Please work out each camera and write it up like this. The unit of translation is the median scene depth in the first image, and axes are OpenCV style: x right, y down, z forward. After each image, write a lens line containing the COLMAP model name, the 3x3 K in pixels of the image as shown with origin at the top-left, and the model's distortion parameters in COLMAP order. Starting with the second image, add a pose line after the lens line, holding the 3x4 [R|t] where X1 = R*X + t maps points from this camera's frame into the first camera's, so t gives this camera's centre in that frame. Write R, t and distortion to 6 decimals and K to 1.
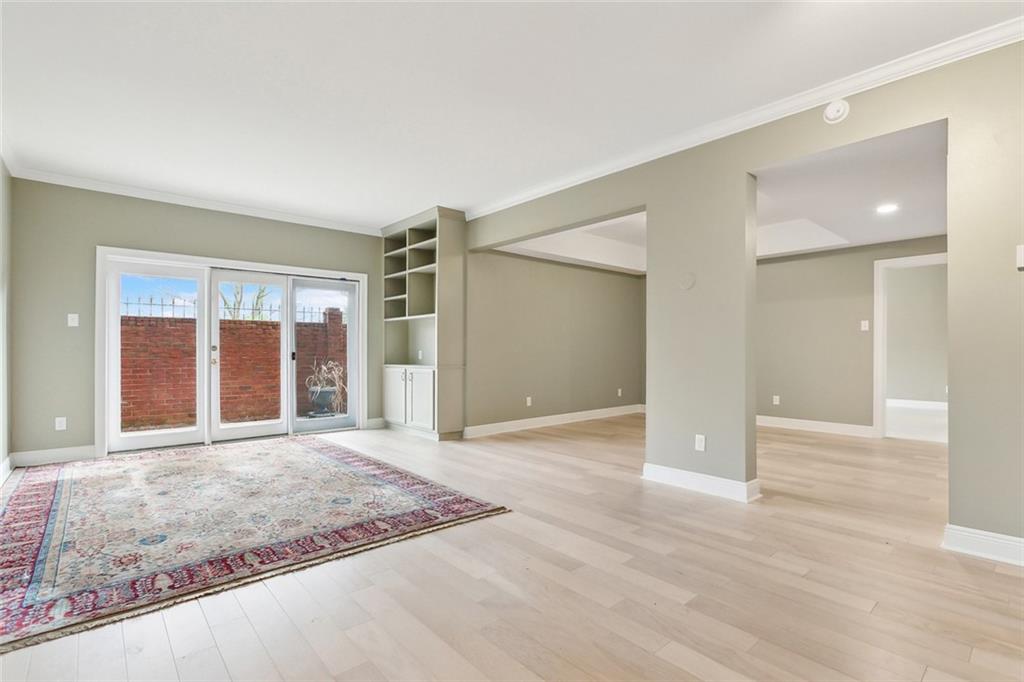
lens RADIAL K [[456.5, 0, 511.0], [0, 456.5, 344.0], [0, 0, 1]] dist [-0.004269, 0.002859]
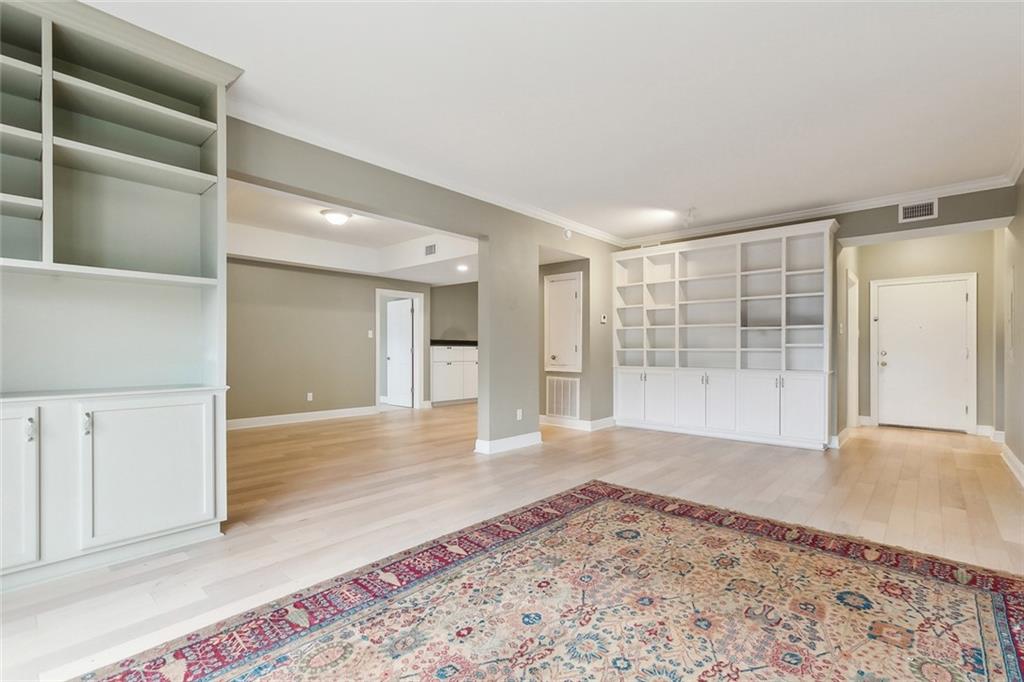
lens RADIAL K [[456.5, 0, 503.4], [0, 456.5, 348.8], [0, 0, 1]] dist [-0.004269, 0.002859]
pose [[-0.074074, 0.004485, 0.997243, -1.363193], [-0.009745, 0.999939, -0.005221, 0.017167], [-0.997205, -0.010104, -0.074026, 1.492473]]
